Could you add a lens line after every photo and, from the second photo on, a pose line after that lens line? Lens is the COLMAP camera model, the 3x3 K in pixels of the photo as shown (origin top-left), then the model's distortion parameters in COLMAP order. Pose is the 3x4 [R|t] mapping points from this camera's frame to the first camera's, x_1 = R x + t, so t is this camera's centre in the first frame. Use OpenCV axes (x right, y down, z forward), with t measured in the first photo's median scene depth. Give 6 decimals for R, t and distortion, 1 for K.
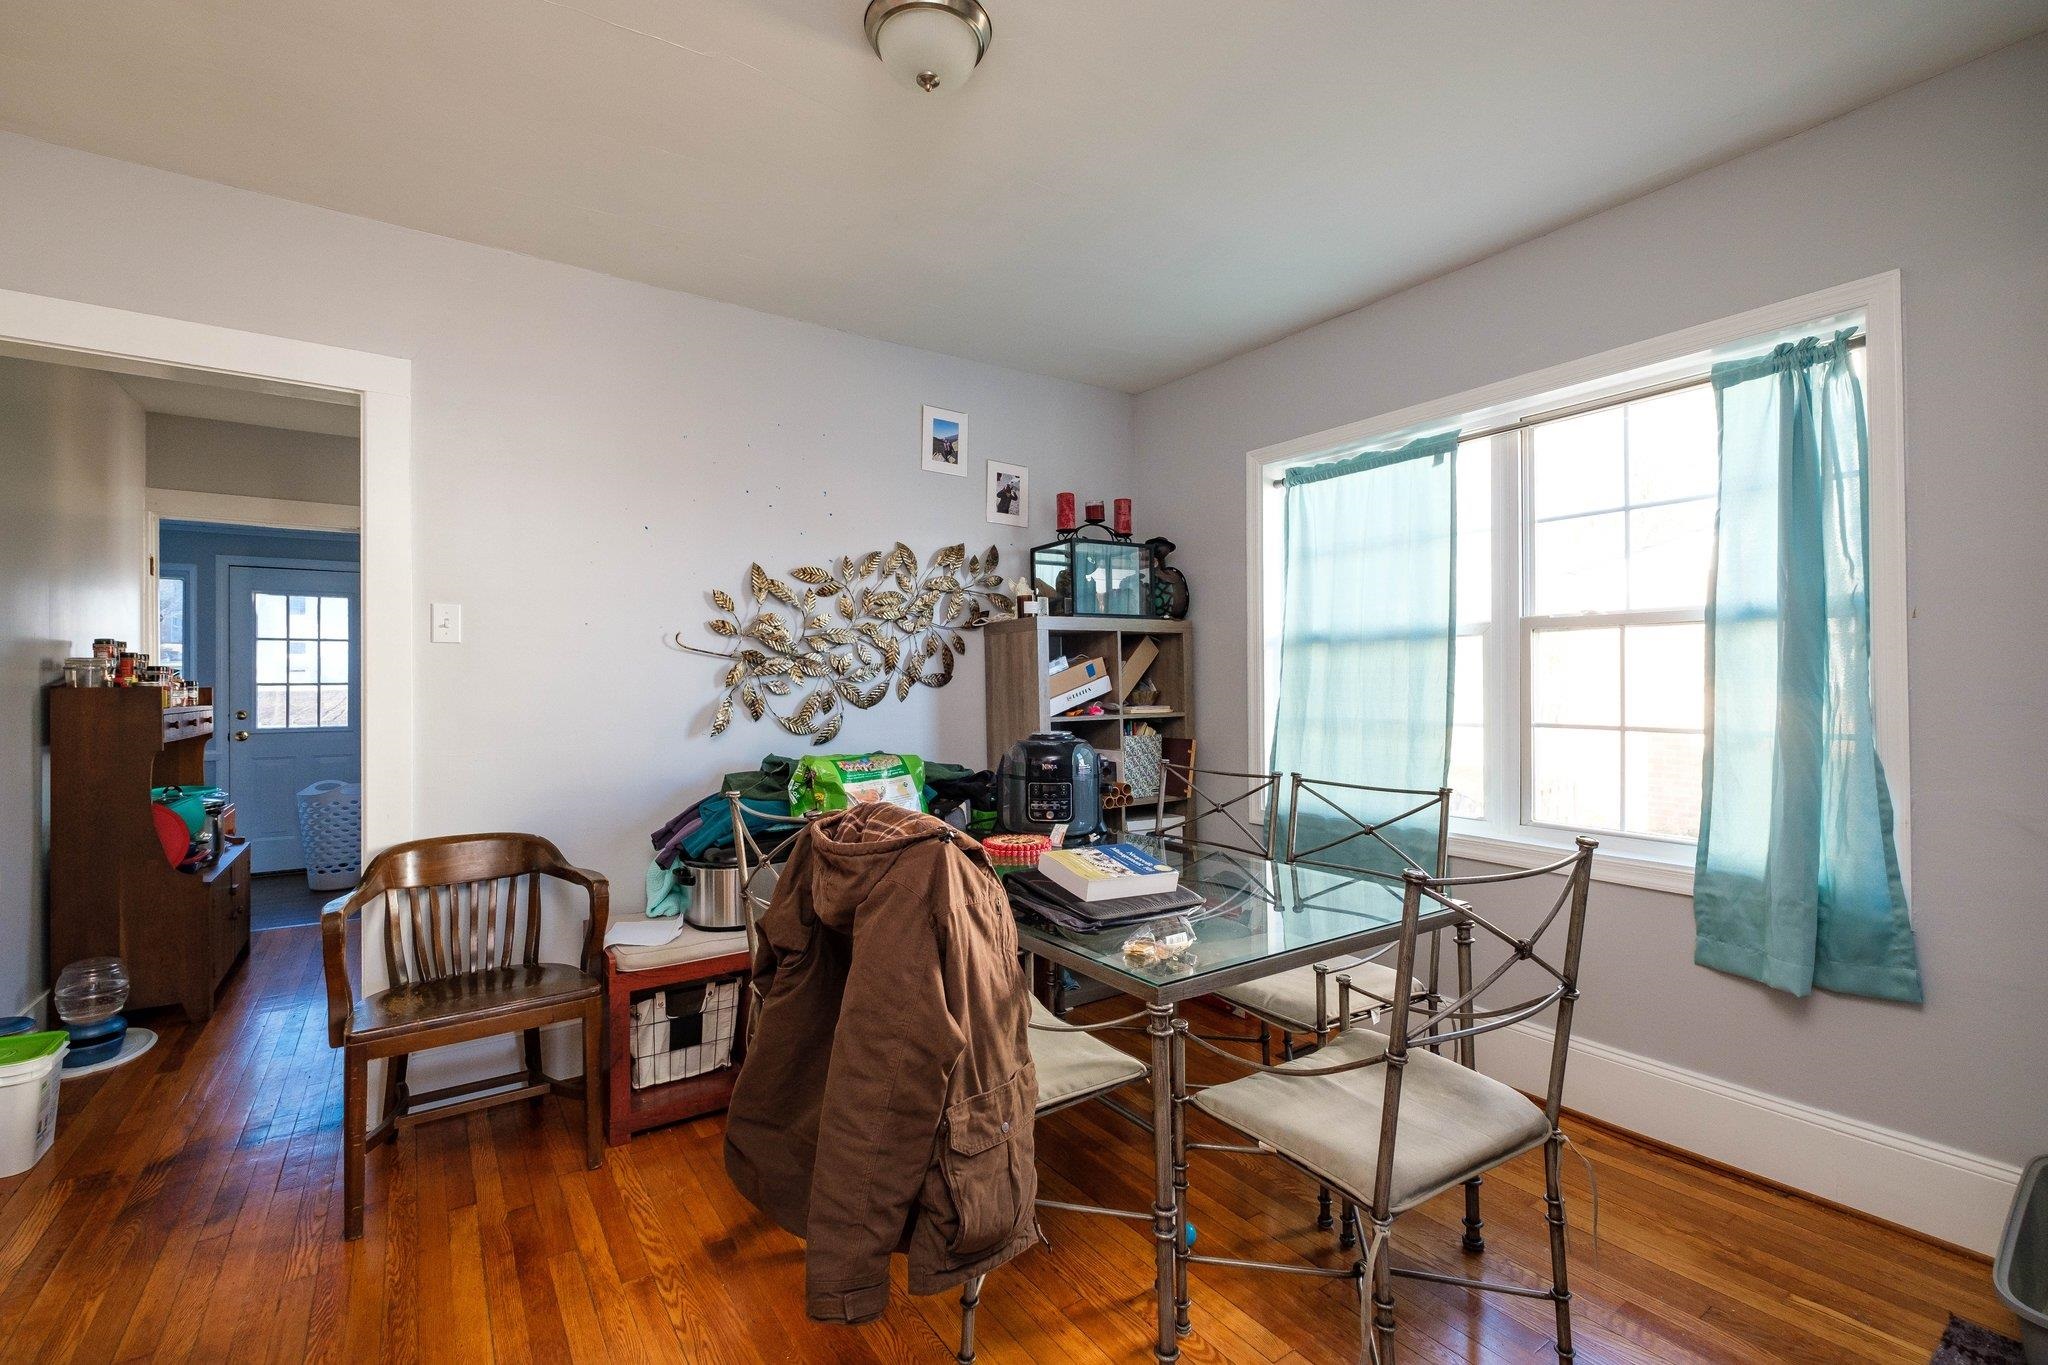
lens RADIAL K [[908.4, 0, 1018.4], [0, 908.4, 682.7], [0, 0, 1]] dist [0.001517, -0.002246]
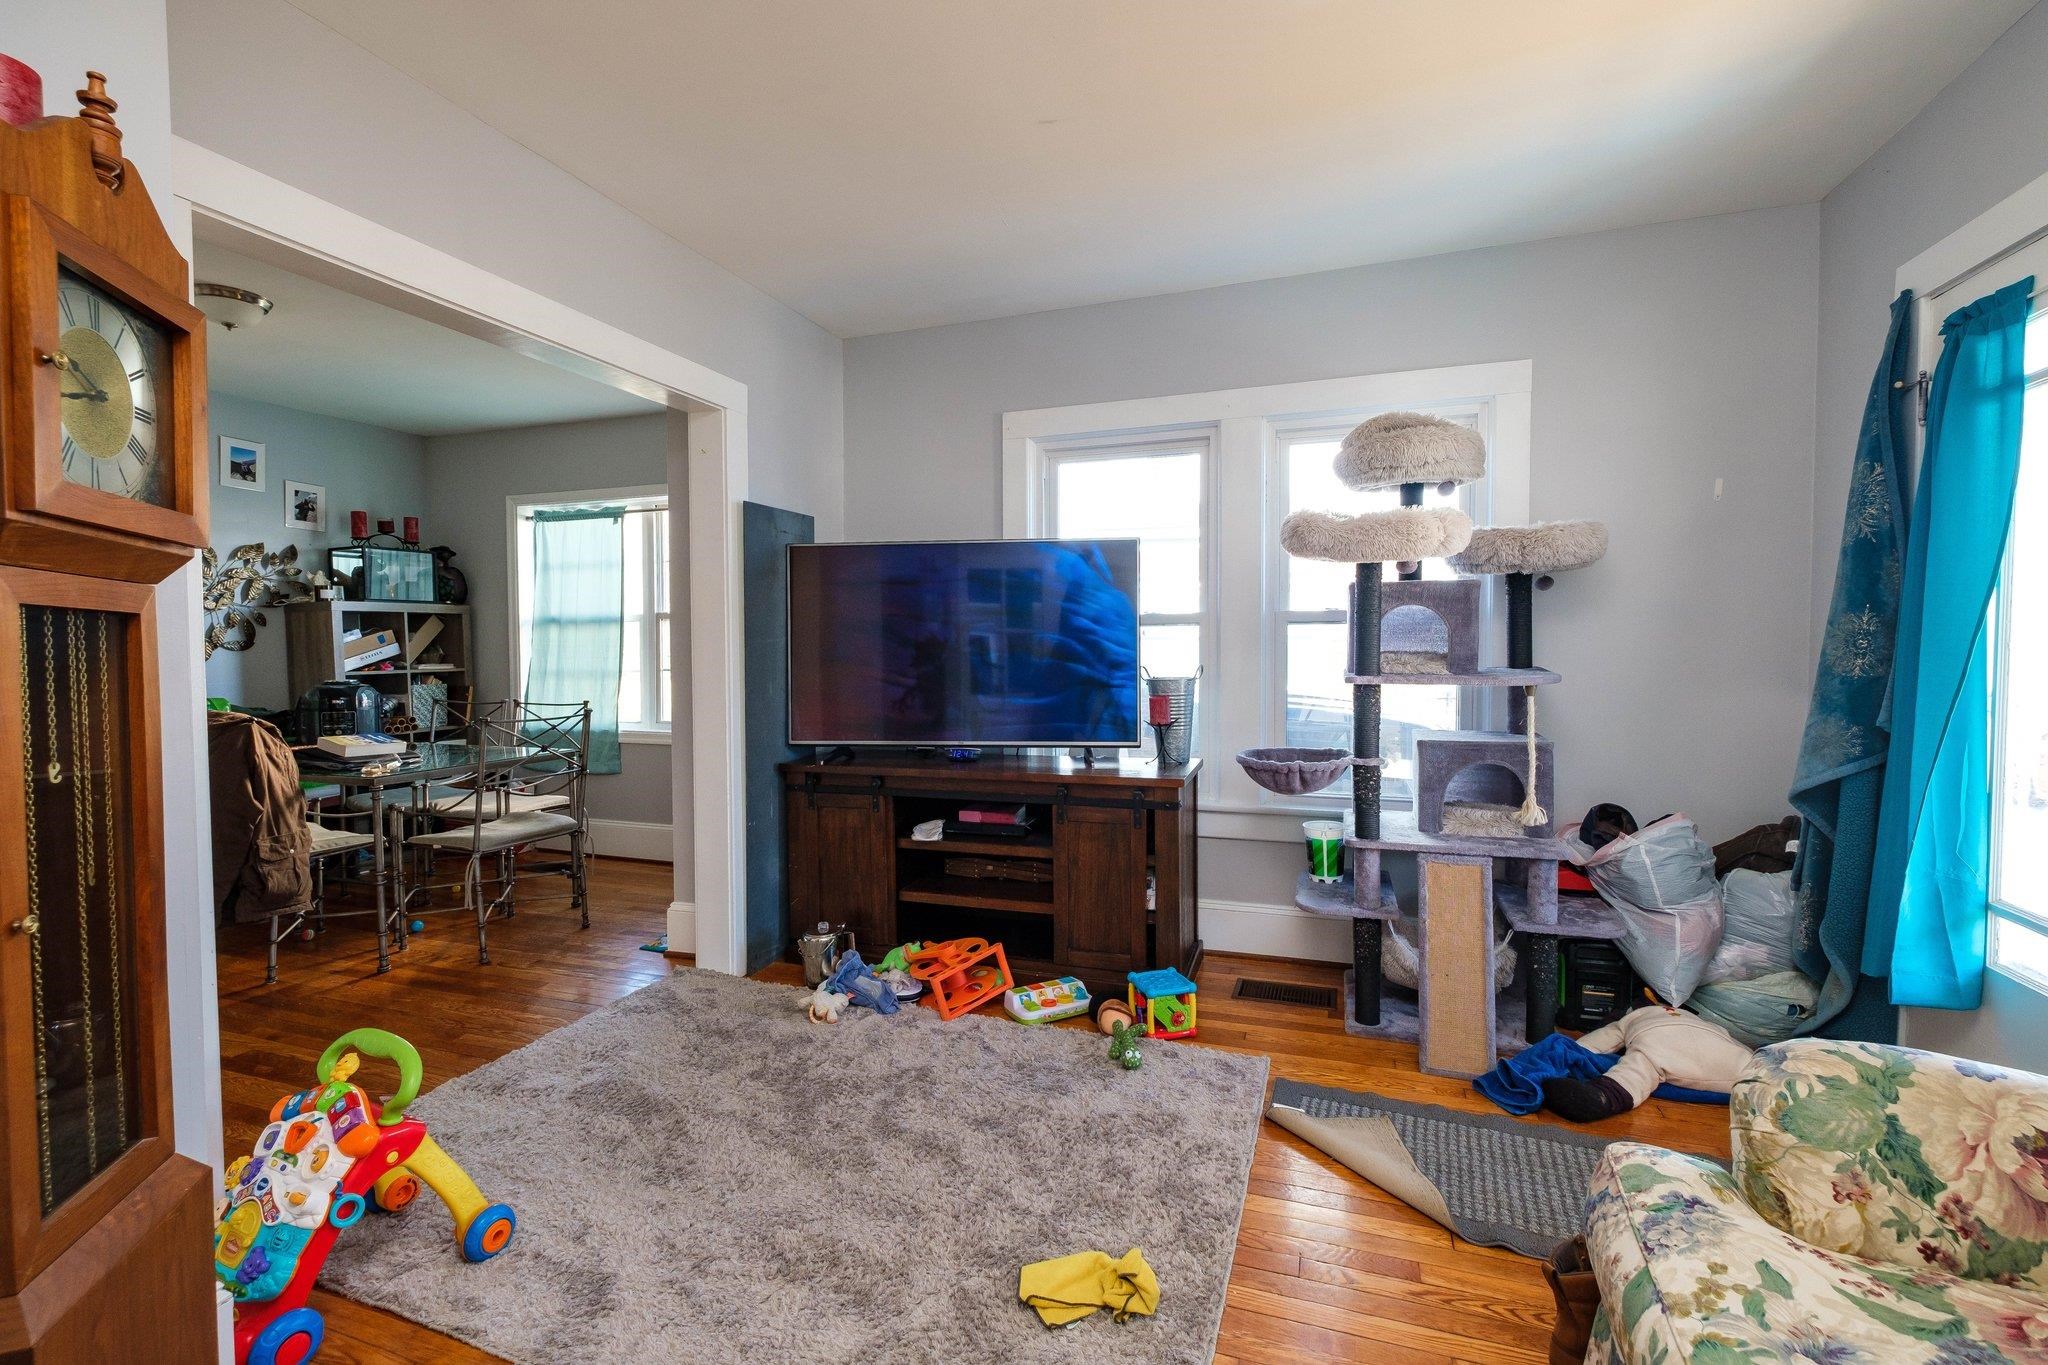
lens RADIAL K [[908.4, 0, 1039.5], [0, 908.4, 675.4], [0, 0, 1]] dist [0.001517, -0.002246]
pose [[0.801722, -0.017160, 0.597450, 0.054574], [-0.000543, 0.999566, 0.029438, 0.000705], [-0.597696, -0.023926, 0.801366, -0.762300]]
